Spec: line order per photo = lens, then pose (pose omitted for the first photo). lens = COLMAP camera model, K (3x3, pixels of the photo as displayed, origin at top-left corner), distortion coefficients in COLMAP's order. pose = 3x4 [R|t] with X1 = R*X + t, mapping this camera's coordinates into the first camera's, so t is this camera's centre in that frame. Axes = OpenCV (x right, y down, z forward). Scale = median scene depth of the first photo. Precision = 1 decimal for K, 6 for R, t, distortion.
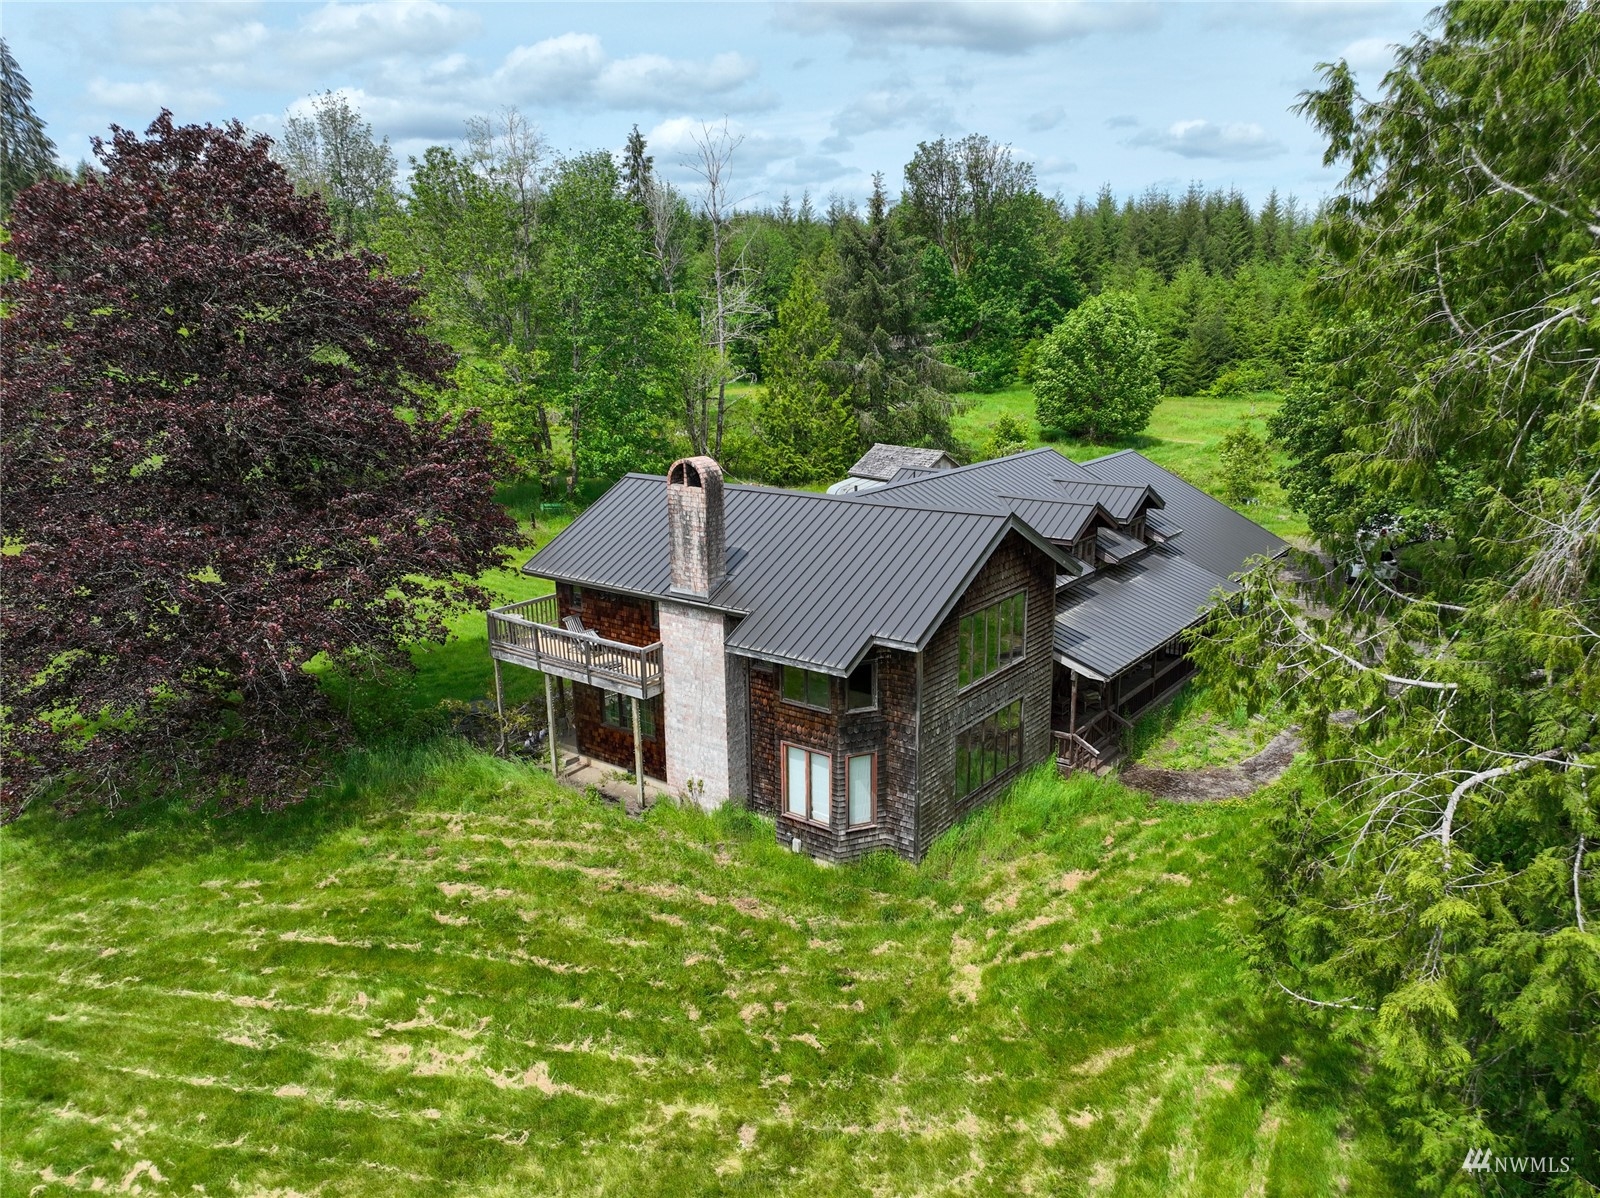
lens RADIAL K [[1127.8, 0, 800.0], [0, 1127.8, 599.0], [0, 0, 1]] dist [-0.001640, 0.022404]
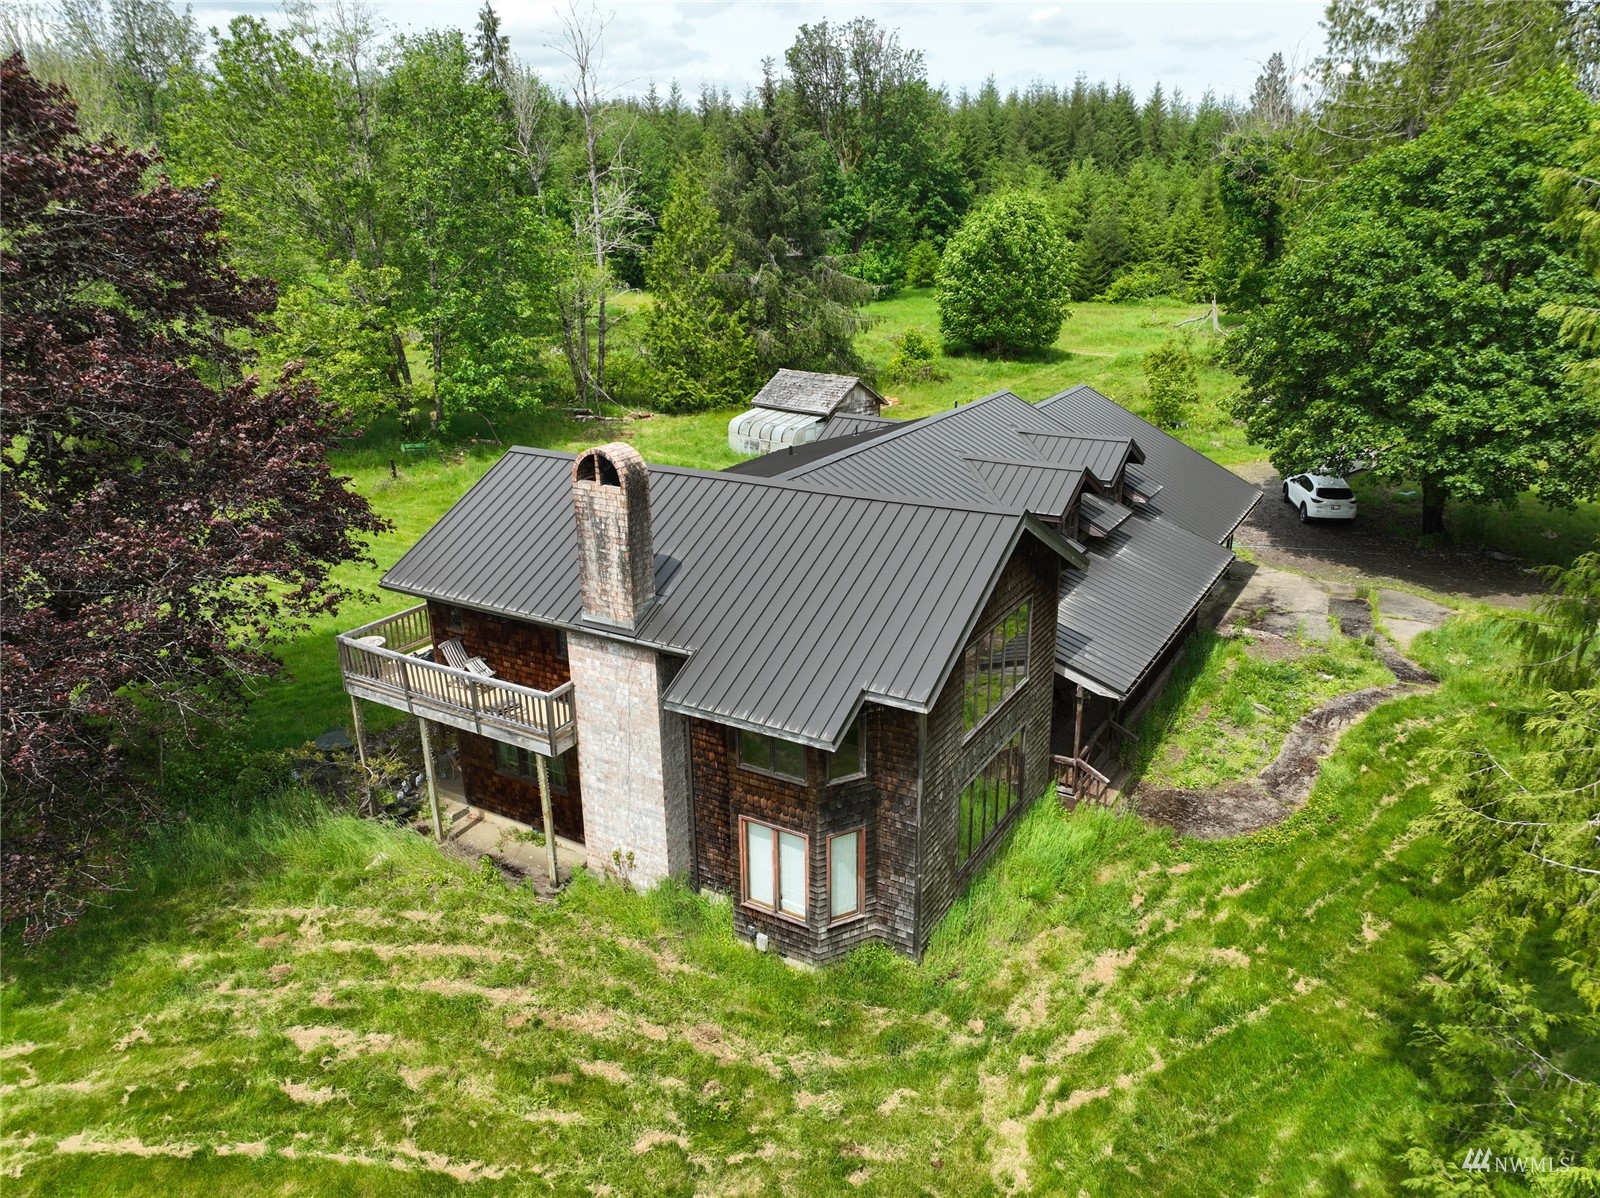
lens RADIAL K [[1127.8, 0, 800.0], [0, 1127.8, 599.0], [0, 0, 1]] dist [-0.001640, 0.022404]
pose [[0.993777, -0.037492, 0.104886, -0.040097], [0.028440, 0.995845, 0.086507, -0.069121], [-0.107694, -0.082986, 0.990715, 0.191125]]
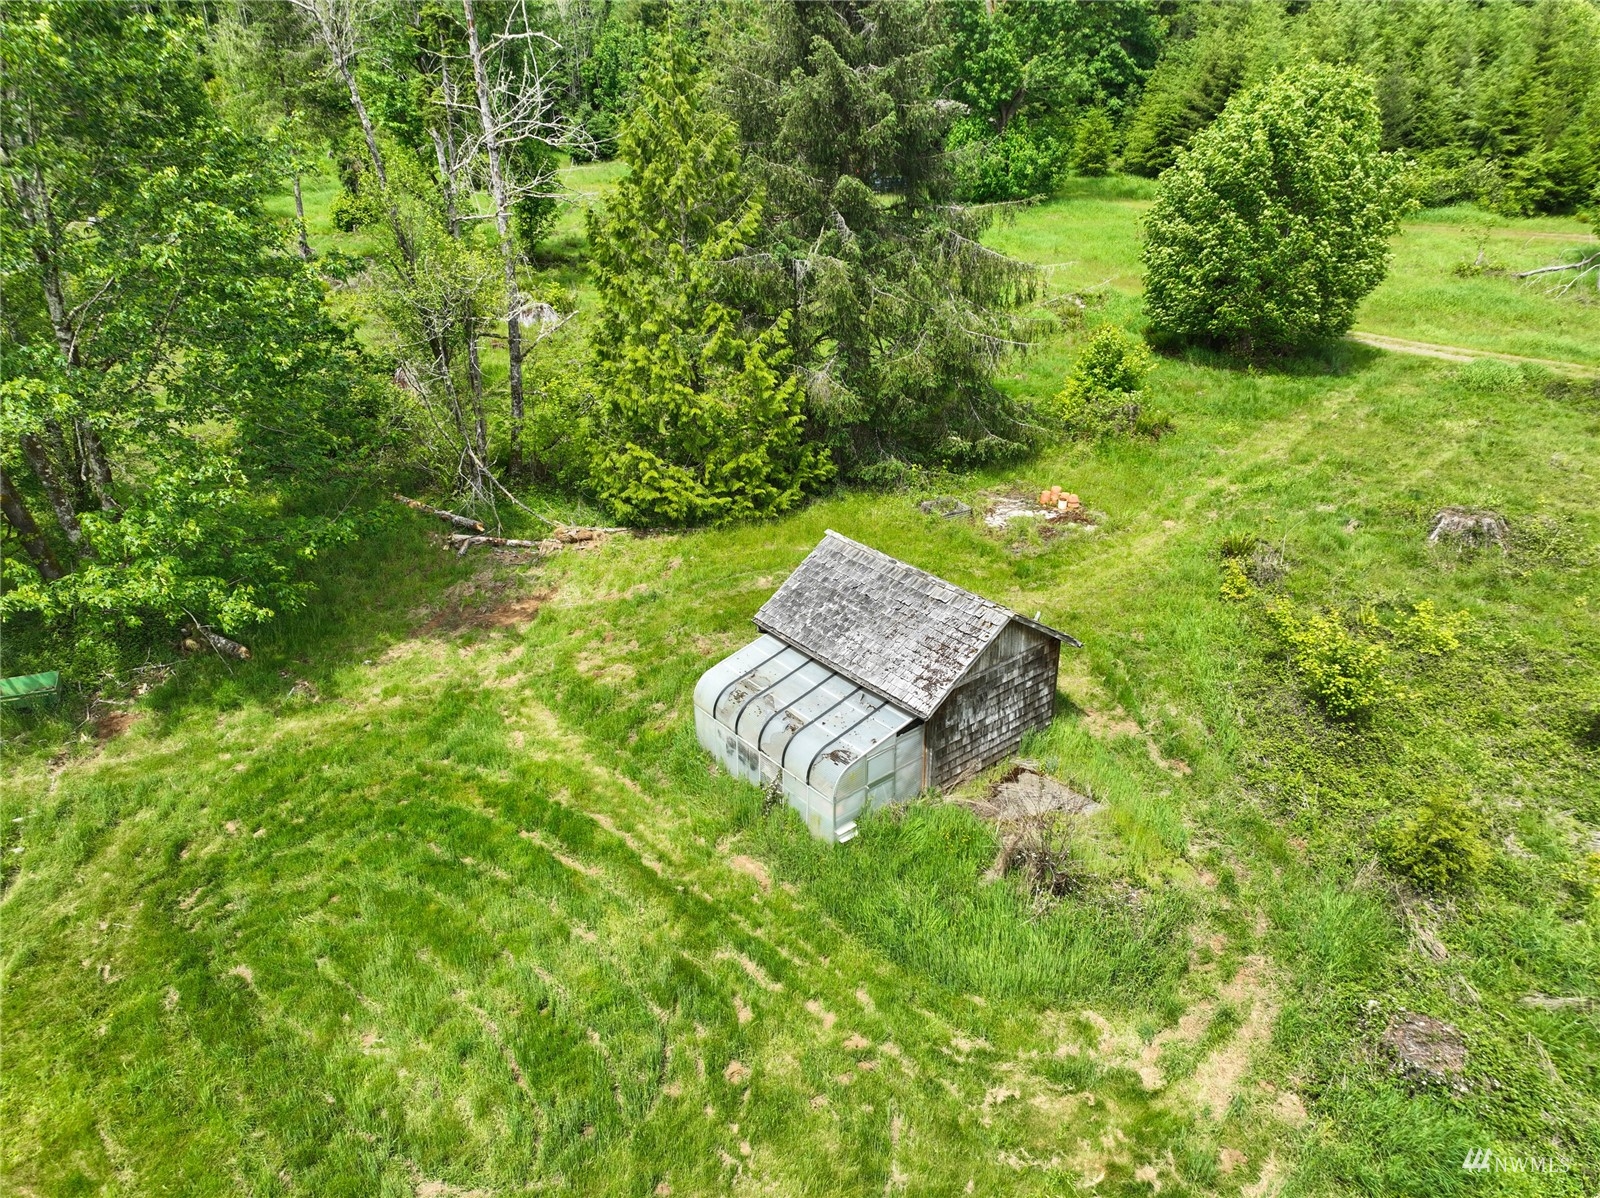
lens RADIAL K [[1127.3, 0, 800.0], [0, 1127.3, 599.0], [0, 0, 1]] dist [0.003651, 0.015965]
pose [[0.999974, -0.007032, 0.001651, 0.120401], [0.006520, 0.977135, 0.212521, -0.422927], [-0.003108, -0.212504, 0.977155, 1.303156]]
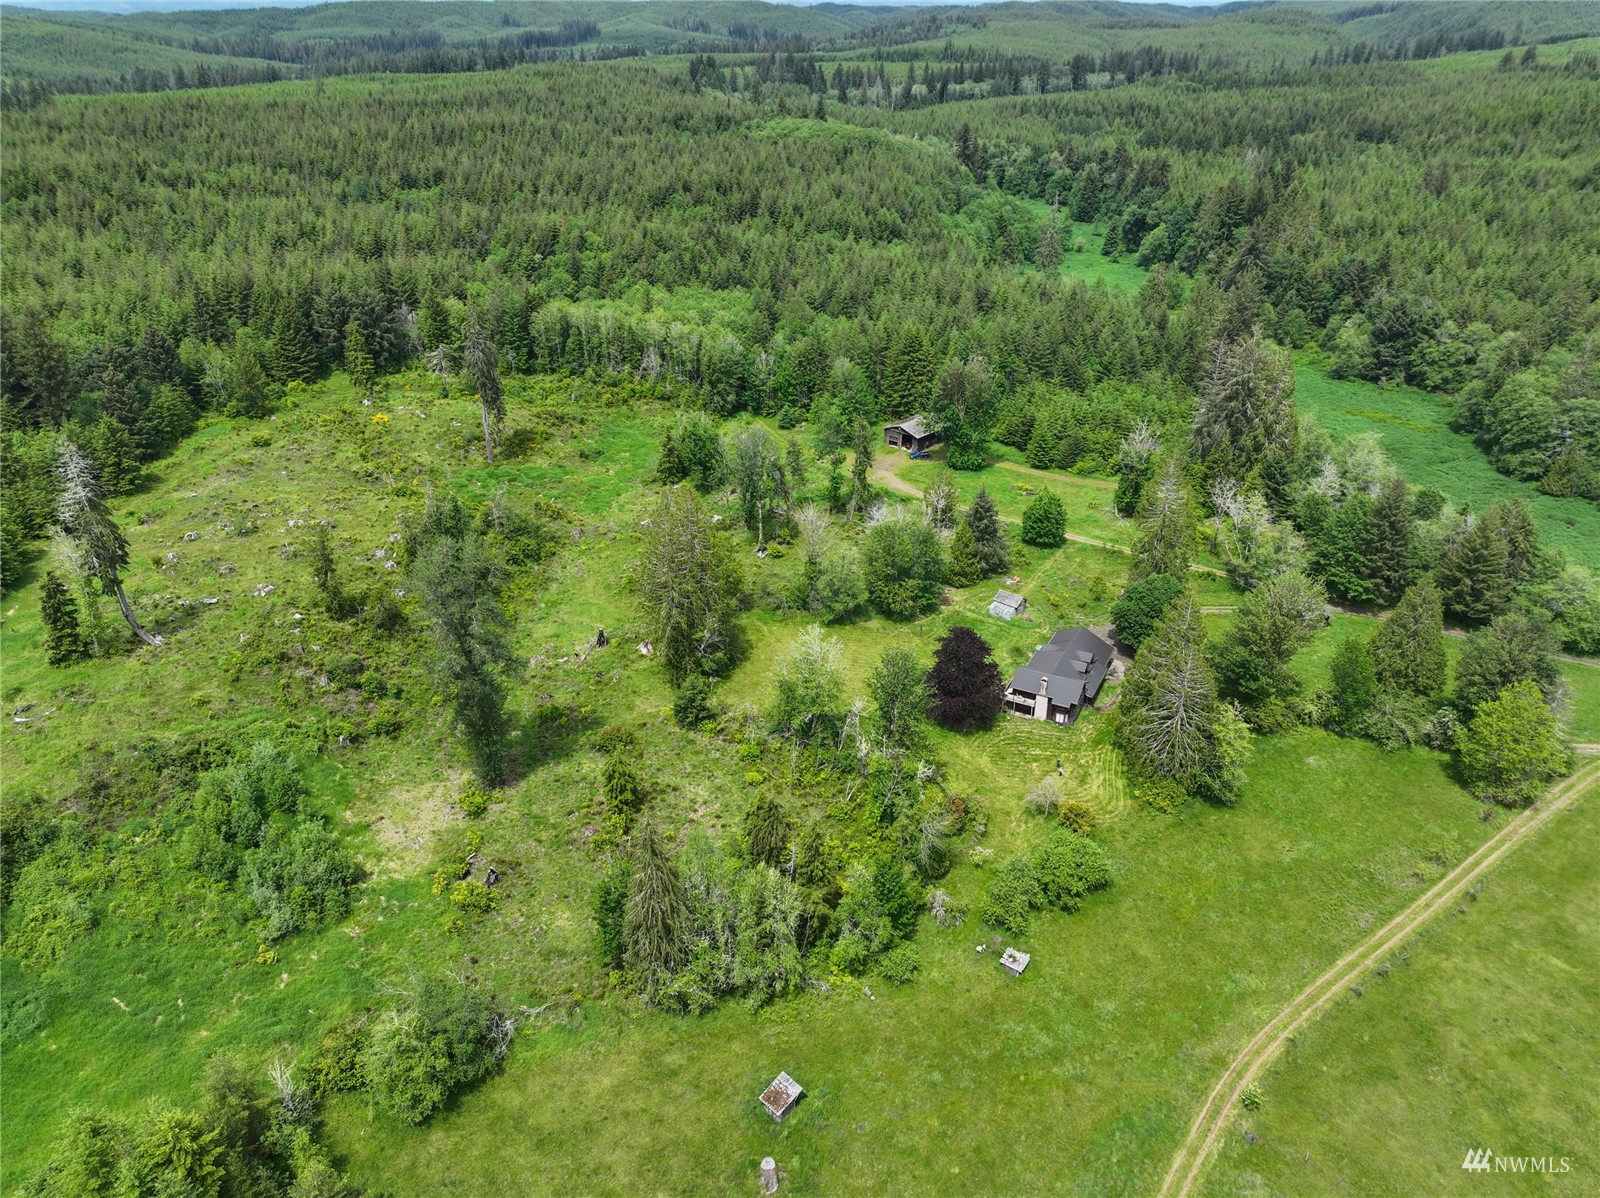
lens RADIAL K [[1127.8, 0, 800.0], [0, 1127.8, 599.0], [0, 0, 1]] dist [-0.001640, 0.022404]
pose [[0.984669, -0.072280, 0.158750, -2.324763], [0.034868, 0.973299, 0.226879, -1.956232], [-0.170910, -0.217866, 0.960898, -4.766105]]
